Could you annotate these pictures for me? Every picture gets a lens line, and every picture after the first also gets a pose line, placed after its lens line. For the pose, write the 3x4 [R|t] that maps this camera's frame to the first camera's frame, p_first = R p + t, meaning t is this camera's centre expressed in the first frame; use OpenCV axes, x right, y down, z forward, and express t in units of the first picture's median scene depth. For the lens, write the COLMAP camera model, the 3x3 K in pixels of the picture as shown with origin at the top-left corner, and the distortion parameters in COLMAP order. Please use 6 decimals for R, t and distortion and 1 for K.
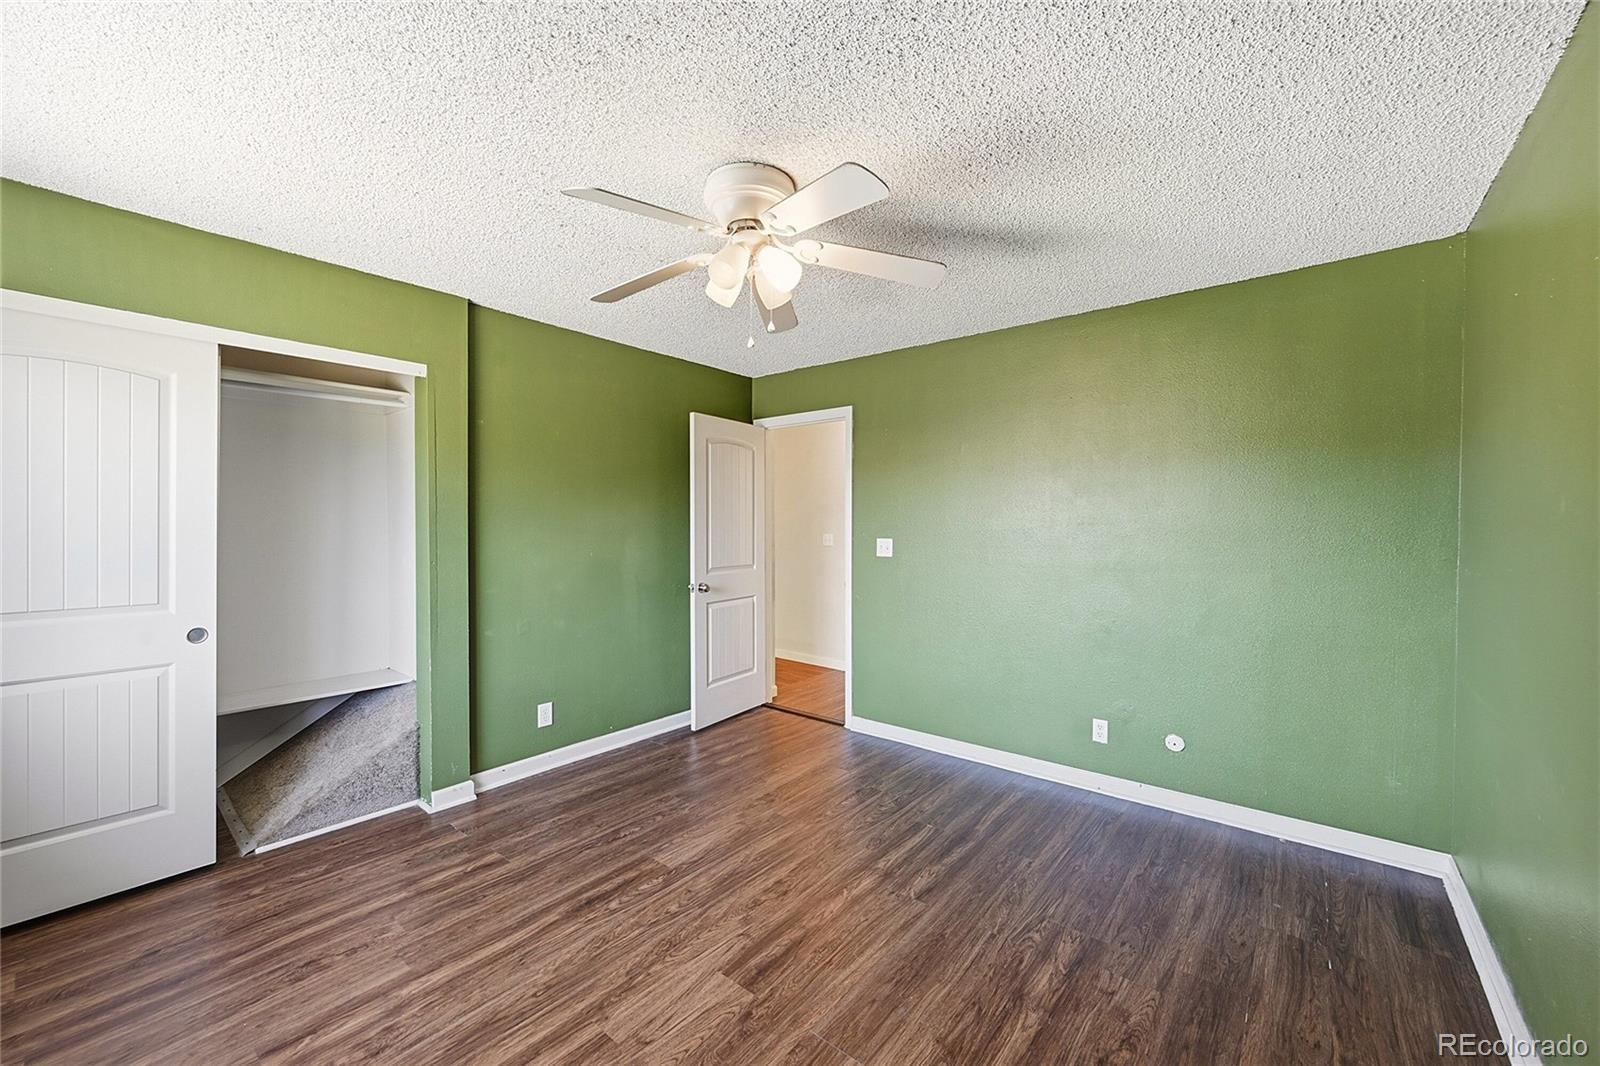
lens RADIAL K [[621.0, 0, 799.9], [0, 621.0, 533.9], [0, 0, 1]] dist [-0.000752, -0.000149]
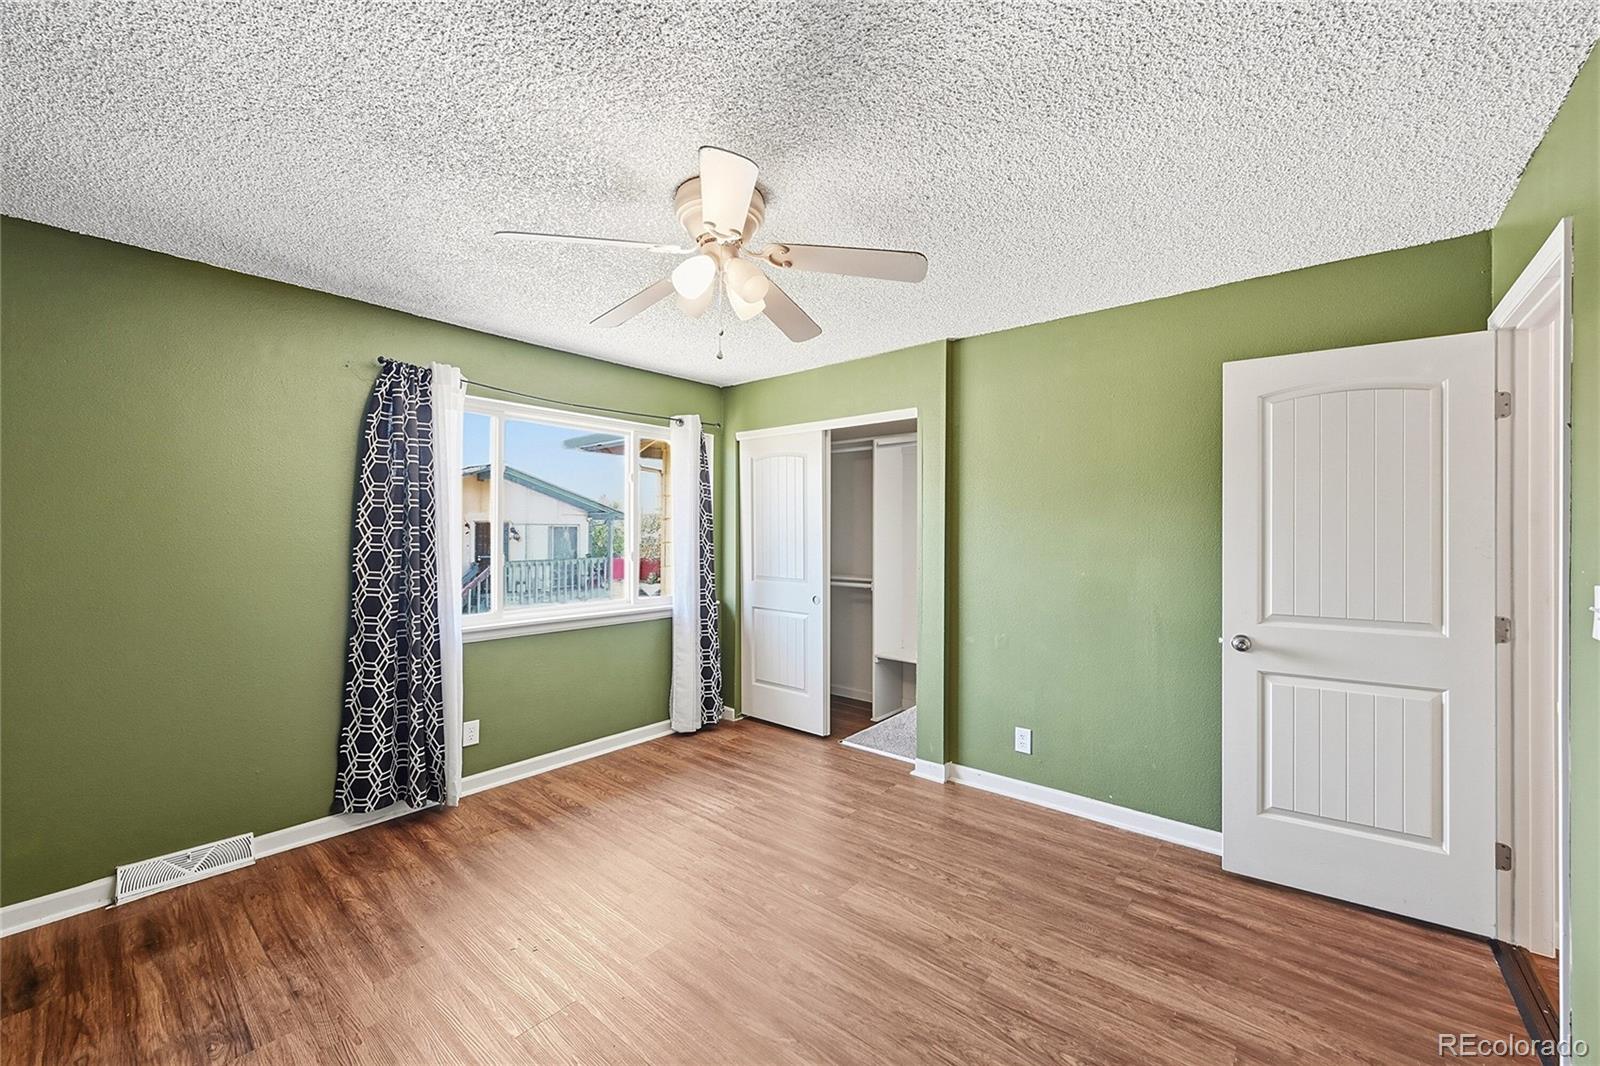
lens RADIAL K [[621.0, 0, 801.6], [0, 621.0, 526.8], [0, 0, 1]] dist [-0.000752, -0.000149]
pose [[-0.001609, -0.011903, -0.999928, 0.554794], [-0.021991, 0.999688, -0.011865, -0.013340], [0.999757, 0.021970, -0.001870, 0.686908]]
